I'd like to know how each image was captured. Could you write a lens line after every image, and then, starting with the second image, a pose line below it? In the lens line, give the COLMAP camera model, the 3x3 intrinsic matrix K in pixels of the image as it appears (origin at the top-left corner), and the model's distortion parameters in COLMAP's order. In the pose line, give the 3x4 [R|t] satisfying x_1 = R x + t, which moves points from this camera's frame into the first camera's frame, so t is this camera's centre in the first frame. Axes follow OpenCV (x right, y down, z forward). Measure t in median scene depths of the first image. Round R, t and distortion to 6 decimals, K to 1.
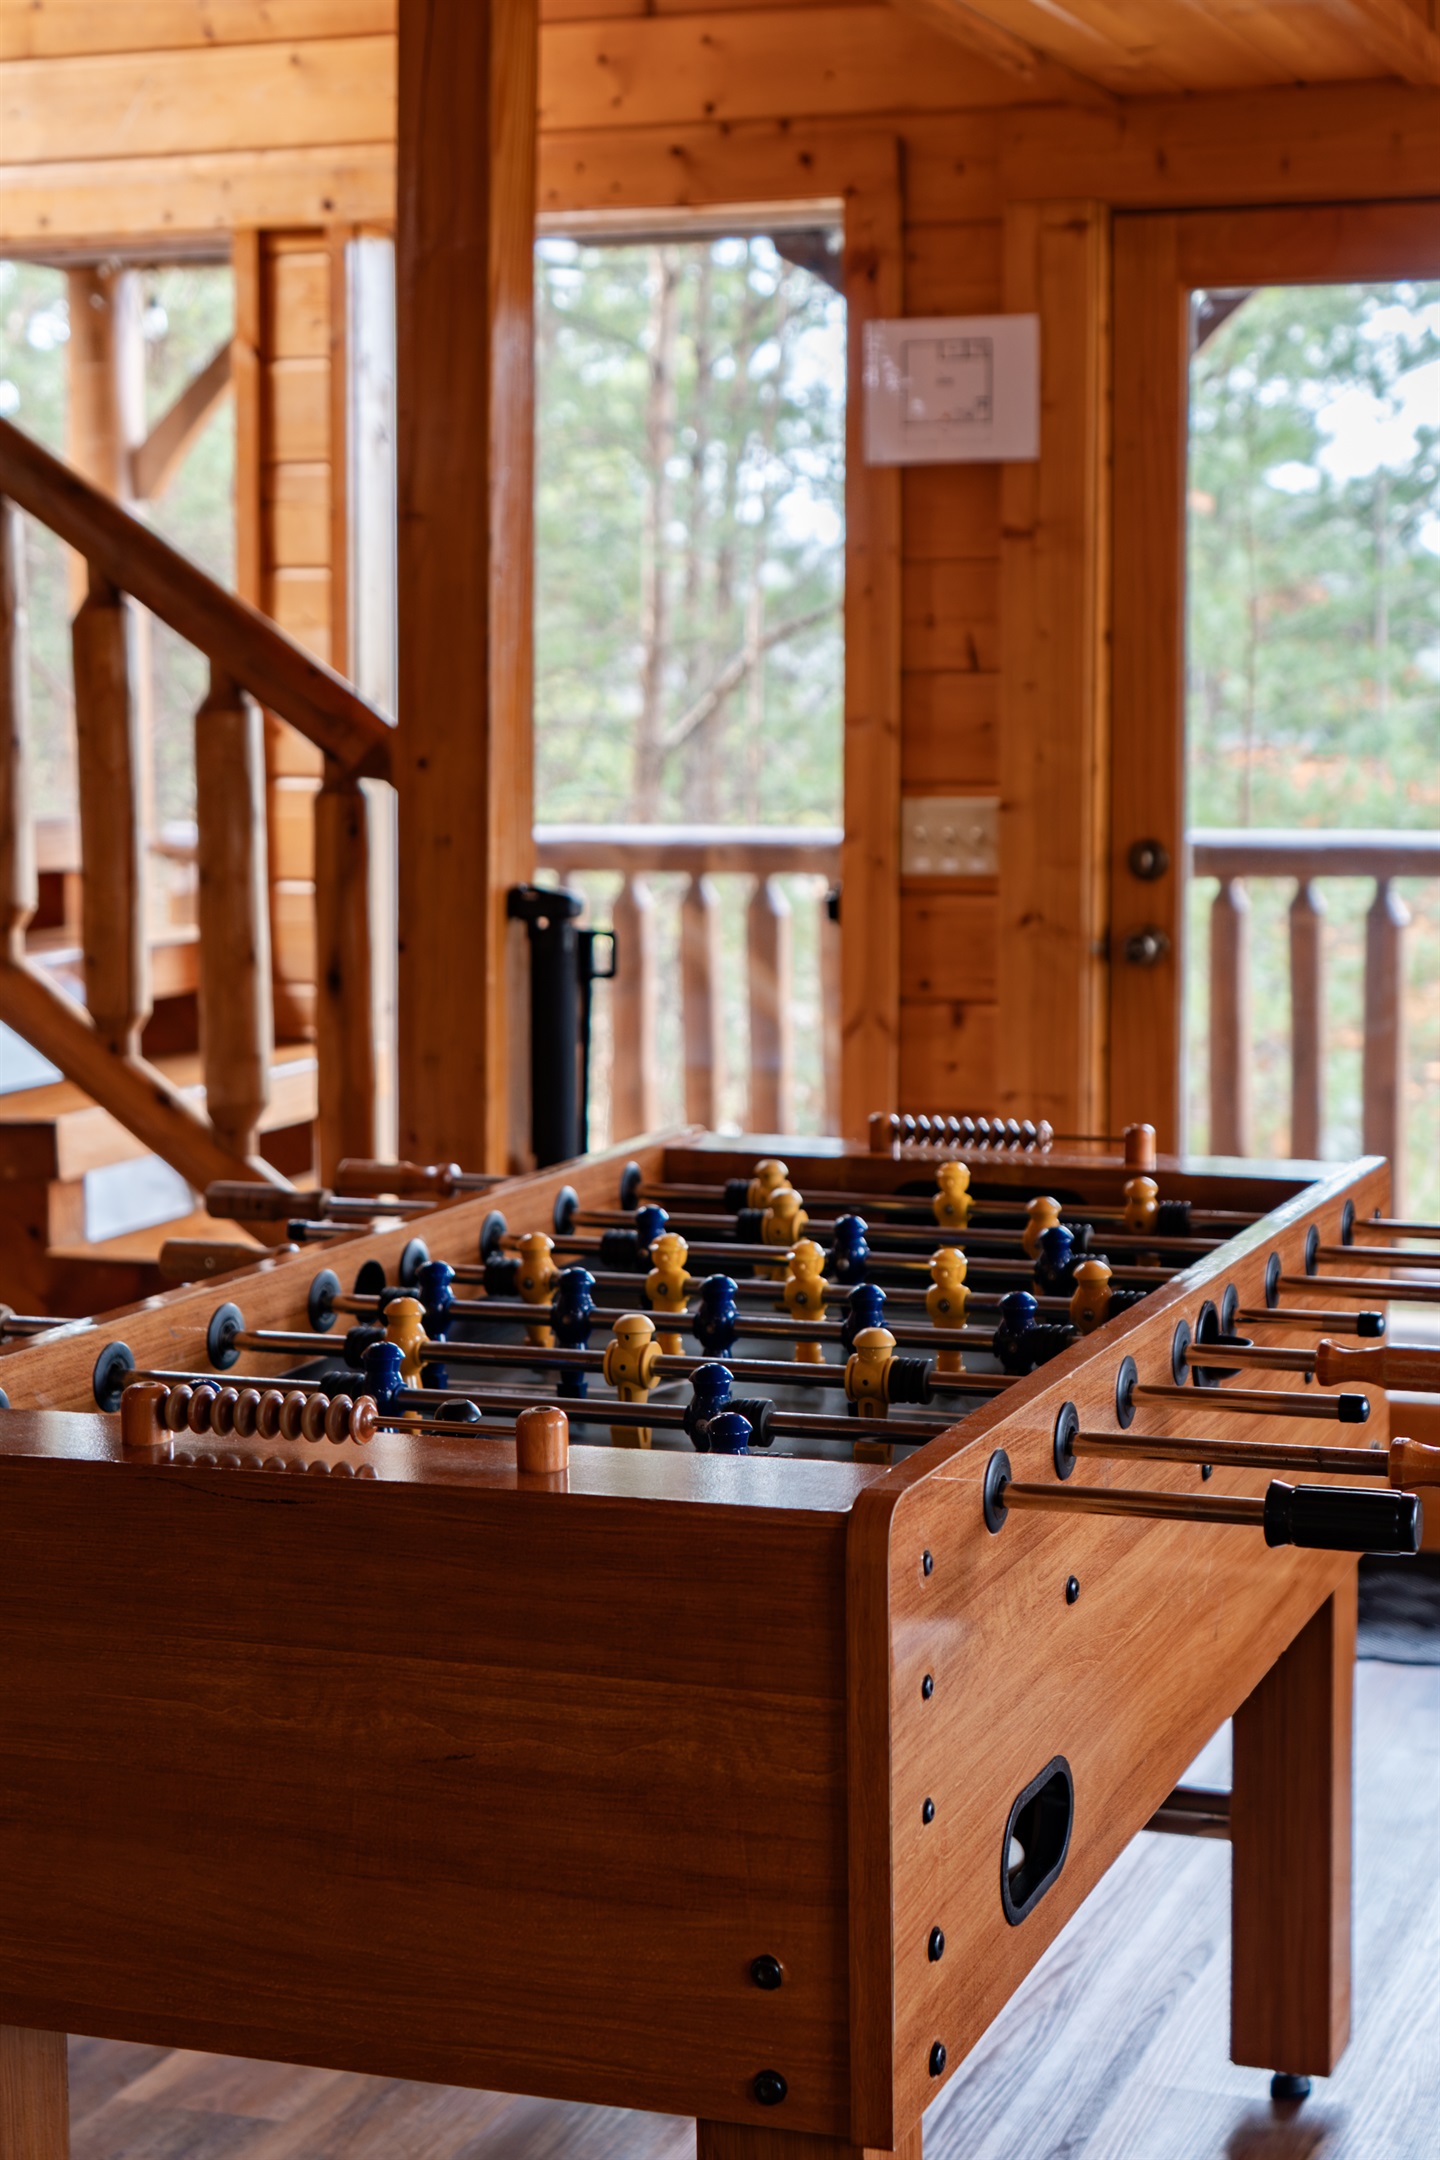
lens RADIAL K [[3124.6, 0, 720.1], [0, 3124.6, 1076.9], [0, 0, 1]] dist [-0.100558, 0.000000]
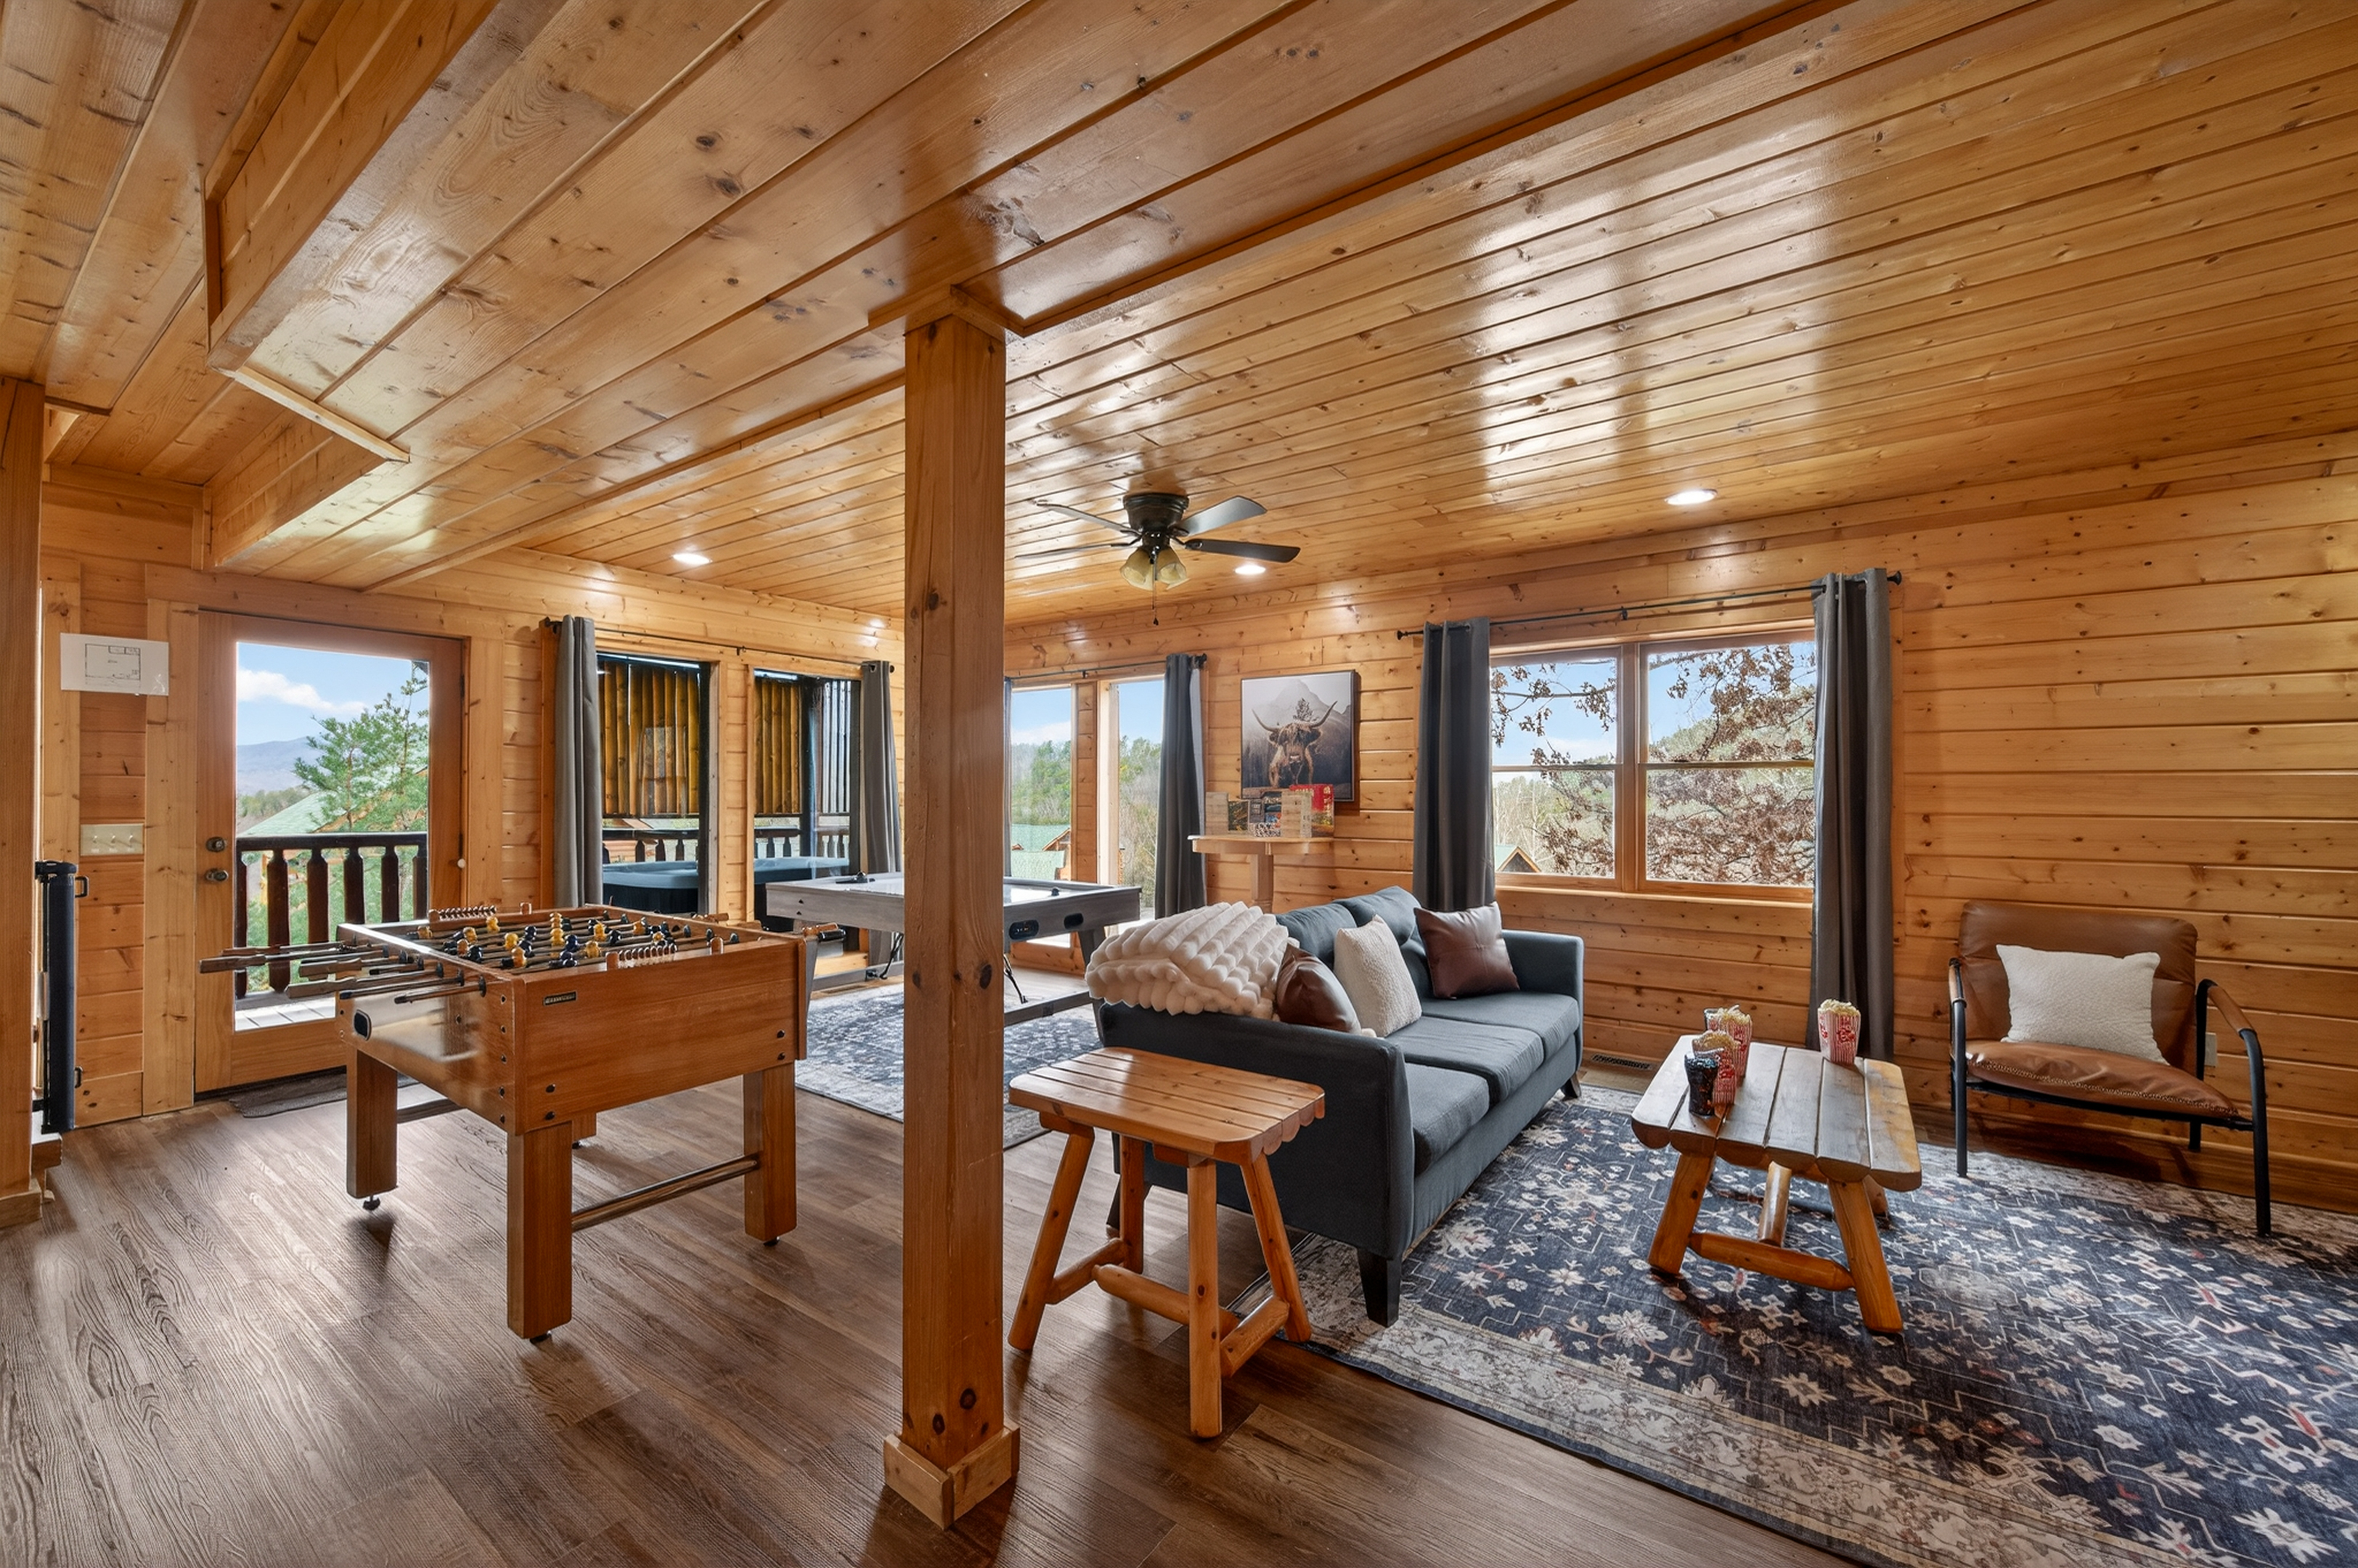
lens RADIAL K [[936.4, 0, 1177.1], [0, 936.4, 793.5], [0, 0, 1]] dist [0.000122, -0.000726]
pose [[0.304341, 0.008530, 0.952525, -0.397433], [0.099484, 0.994207, -0.040689, 0.003183], [-0.947354, 0.107145, 0.301729, -0.053117]]
